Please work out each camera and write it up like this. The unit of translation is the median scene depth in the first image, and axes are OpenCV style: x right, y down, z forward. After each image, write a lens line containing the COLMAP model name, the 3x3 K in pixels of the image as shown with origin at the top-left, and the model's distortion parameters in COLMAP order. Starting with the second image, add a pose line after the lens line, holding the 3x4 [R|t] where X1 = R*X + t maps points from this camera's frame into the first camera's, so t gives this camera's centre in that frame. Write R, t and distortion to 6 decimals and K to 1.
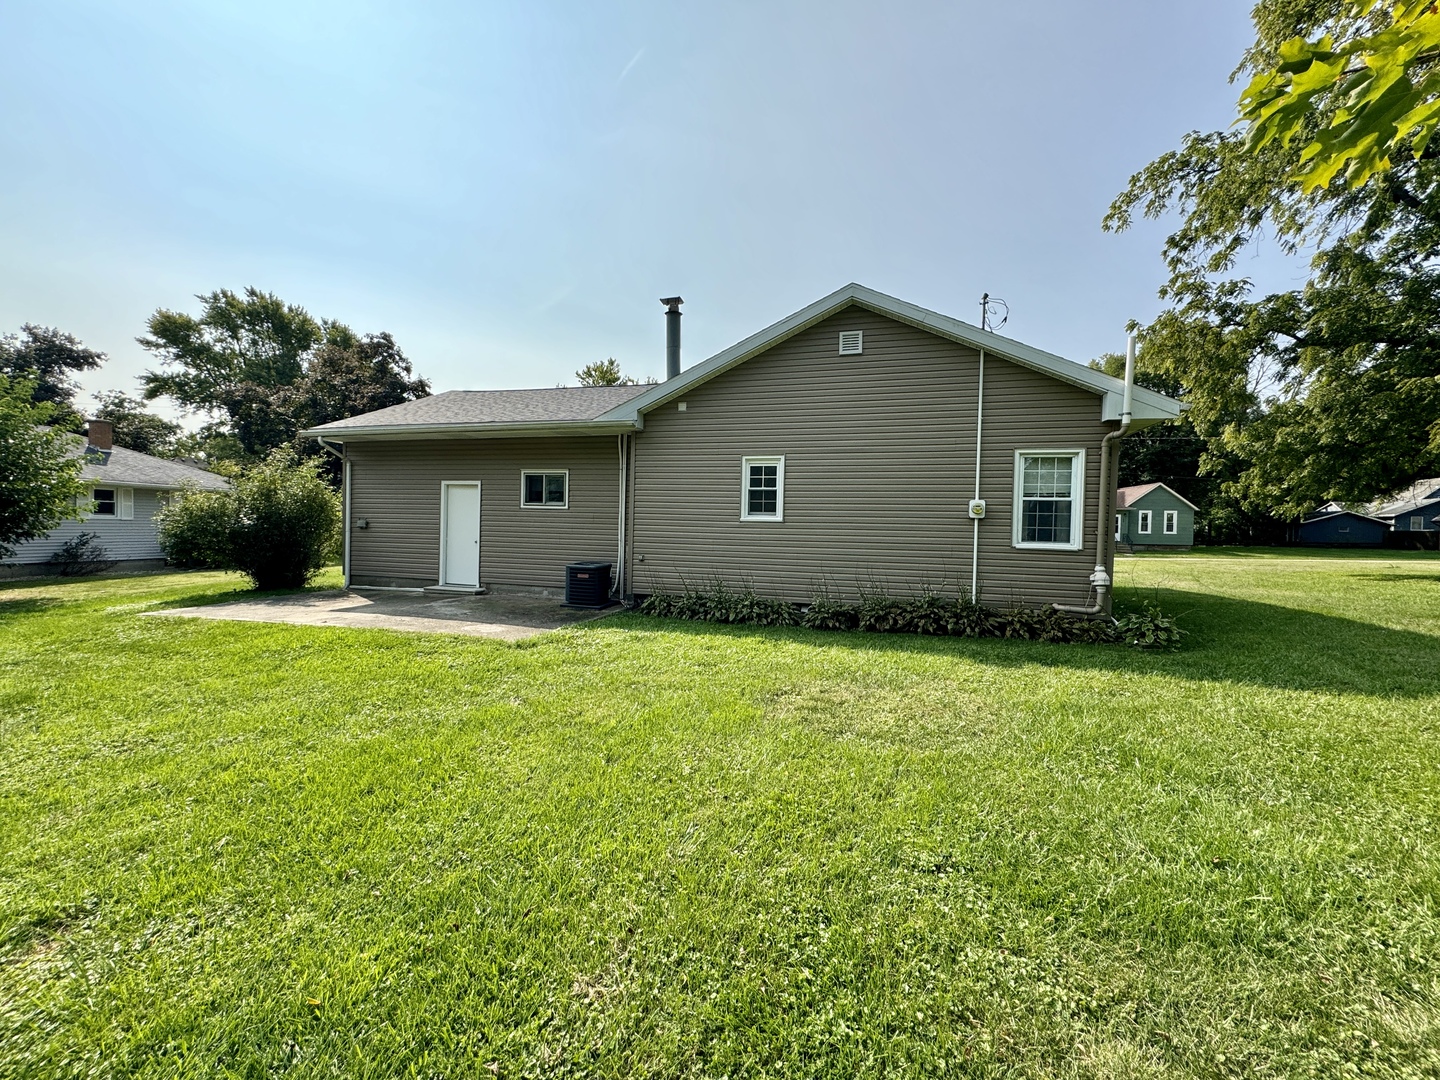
lens RADIAL K [[580.3, 0, 720.0], [0, 580.3, 540.0], [0, 0, 1]] dist [0.000641, 0.000103]
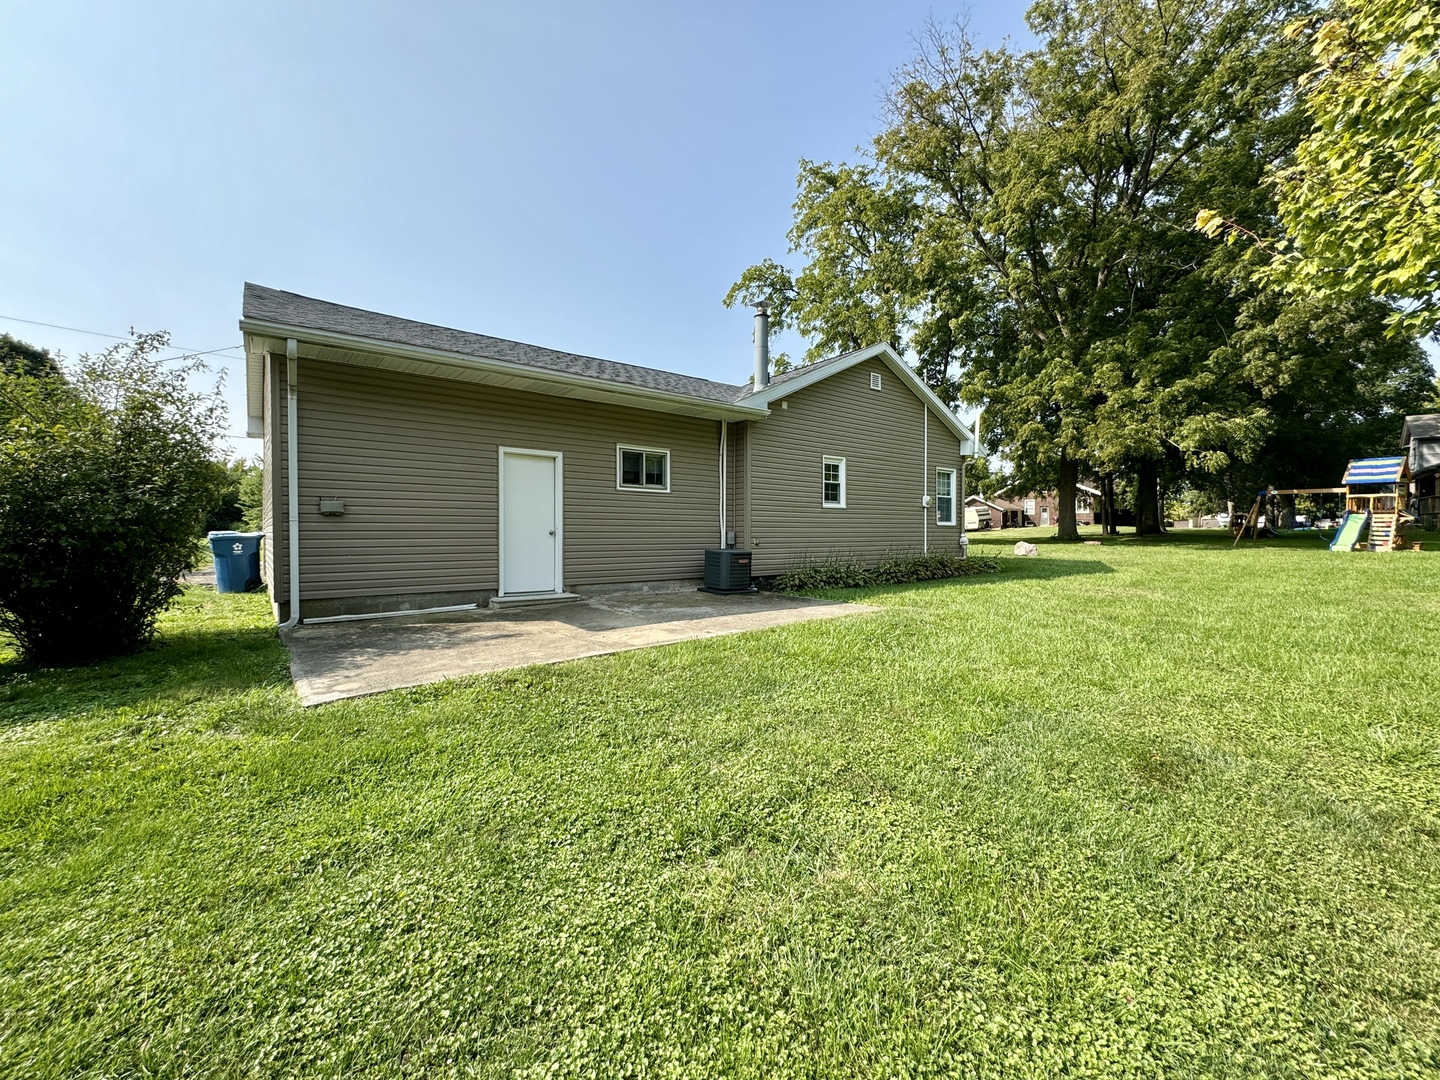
lens RADIAL K [[572.3, 0, 721.1], [0, 572.3, 538.7], [0, 0, 1]] dist [-0.001400, 0.000272]
pose [[0.584440, -0.033966, 0.810726, -0.936873], [0.026275, 0.999392, 0.022929, -0.000588], [-0.811012, 0.007901, 0.584977, 0.408483]]
